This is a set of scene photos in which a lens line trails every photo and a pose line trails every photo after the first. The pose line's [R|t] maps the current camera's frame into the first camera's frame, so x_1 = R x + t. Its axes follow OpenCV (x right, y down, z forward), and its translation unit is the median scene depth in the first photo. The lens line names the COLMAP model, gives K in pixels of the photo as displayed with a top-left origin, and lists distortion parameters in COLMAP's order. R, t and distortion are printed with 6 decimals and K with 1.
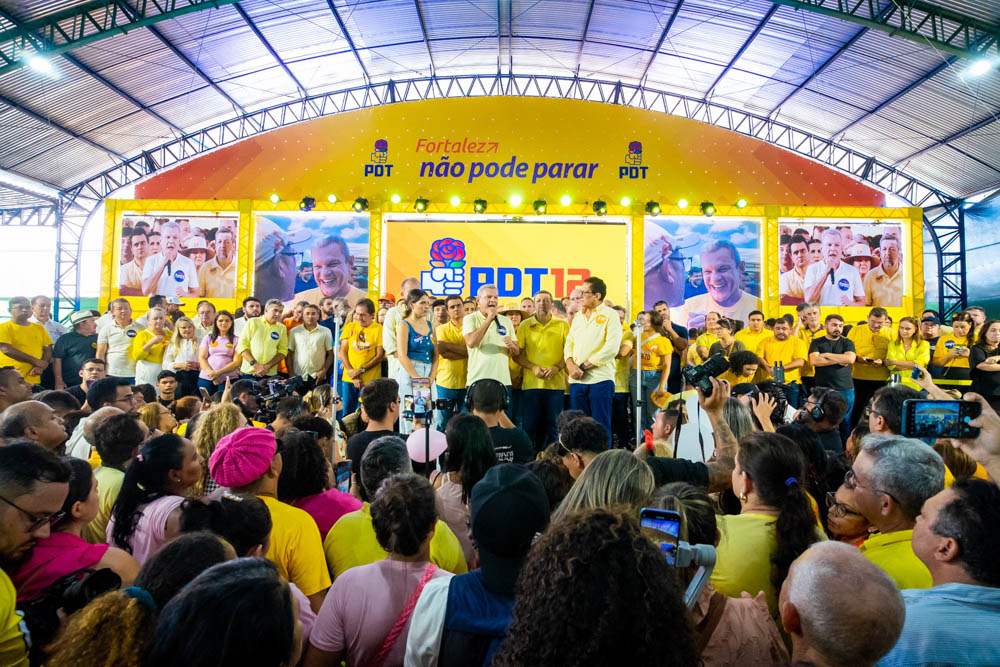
lens RADIAL K [[569.0, 0, 502.3], [0, 569.0, 329.7], [0, 0, 1]] dist [-0.036734, 0.027412]
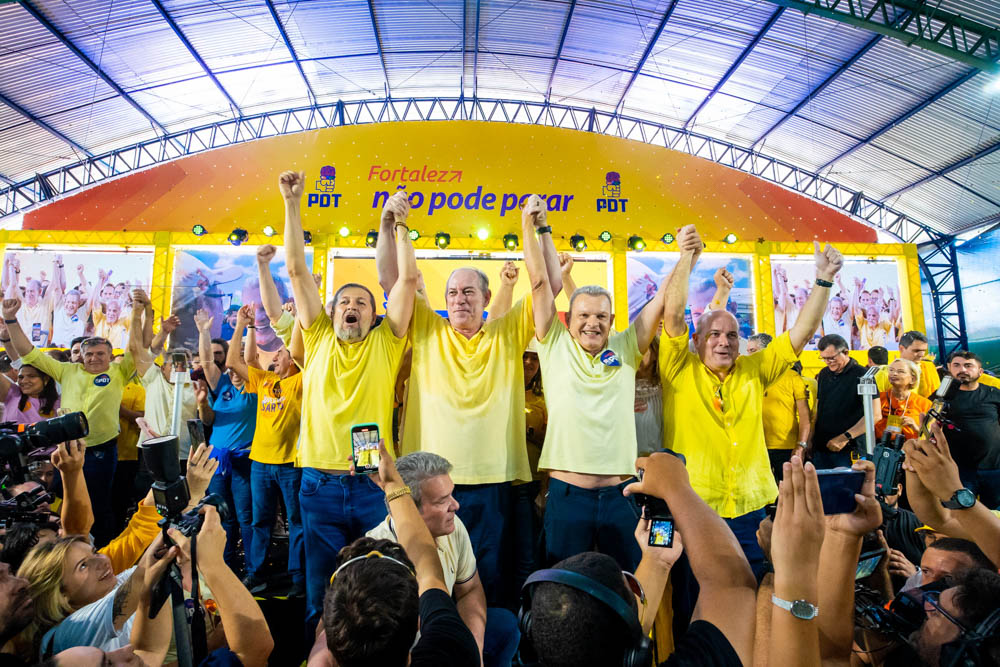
lens RADIAL K [[569.0, 0, 502.3], [0, 569.0, 329.7], [0, 0, 1]] dist [-0.036734, 0.027412]
pose [[0.996786, -0.008143, 0.079690, -0.017199], [0.015399, 0.995744, -0.090866, -0.000269], [-0.078611, 0.091801, 0.992670, 0.135689]]
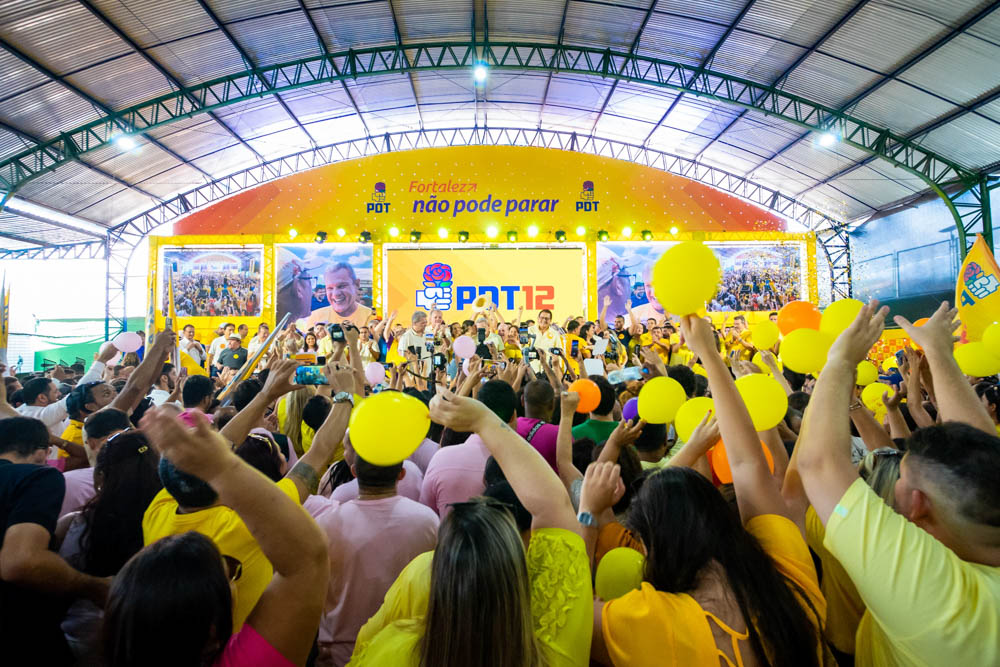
lens RADIAL K [[568.2, 0, 501.2], [0, 568.2, 329.6], [0, 0, 1]] dist [-0.034398, 0.026830]
pose [[0.998415, -0.023821, 0.050996, -0.024523], [0.023788, 0.999716, 0.001247, -0.016317], [-0.051011, -0.000032, 0.998698, -0.222730]]
